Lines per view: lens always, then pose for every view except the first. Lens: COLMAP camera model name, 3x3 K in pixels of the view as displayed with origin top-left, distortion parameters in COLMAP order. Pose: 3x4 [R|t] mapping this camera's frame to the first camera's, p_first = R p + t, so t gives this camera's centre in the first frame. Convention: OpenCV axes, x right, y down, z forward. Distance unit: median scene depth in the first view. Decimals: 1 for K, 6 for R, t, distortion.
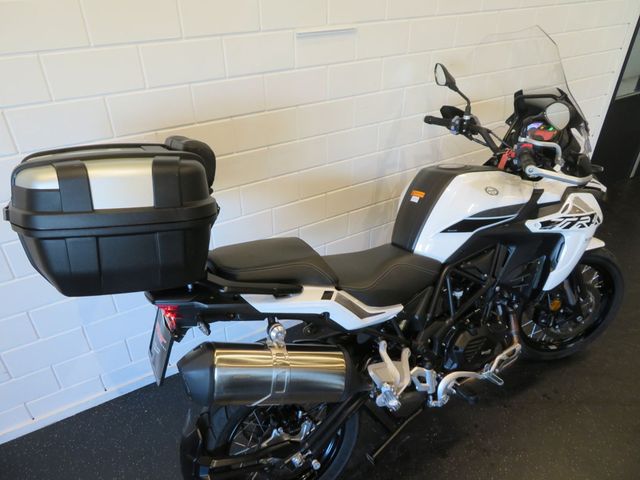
lens RADIAL K [[460.1, 0, 320.0], [0, 460.1, 240.0], [0, 0, 1]] dist [0.001304, -0.003013]
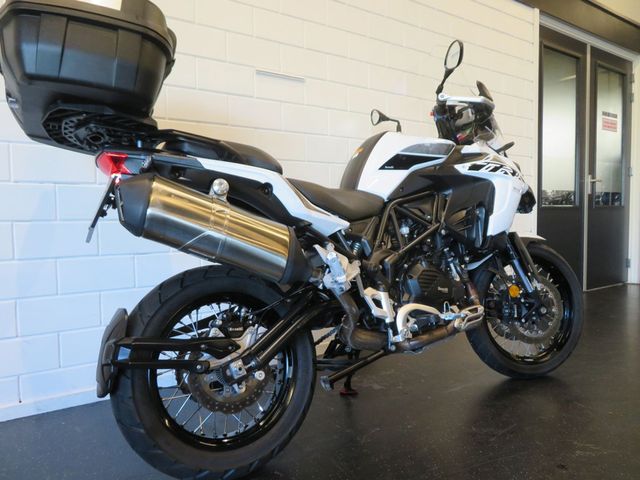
lens RADIAL K [[460.1, 0, 320.0], [0, 460.1, 240.0], [0, 0, 1]] dist [0.001304, -0.003013]
pose [[0.998555, -0.016607, 0.051107, 0.059464], [0.039496, 0.871705, -0.488438, 0.645447], [-0.036438, 0.489750, 0.871101, 0.125861]]
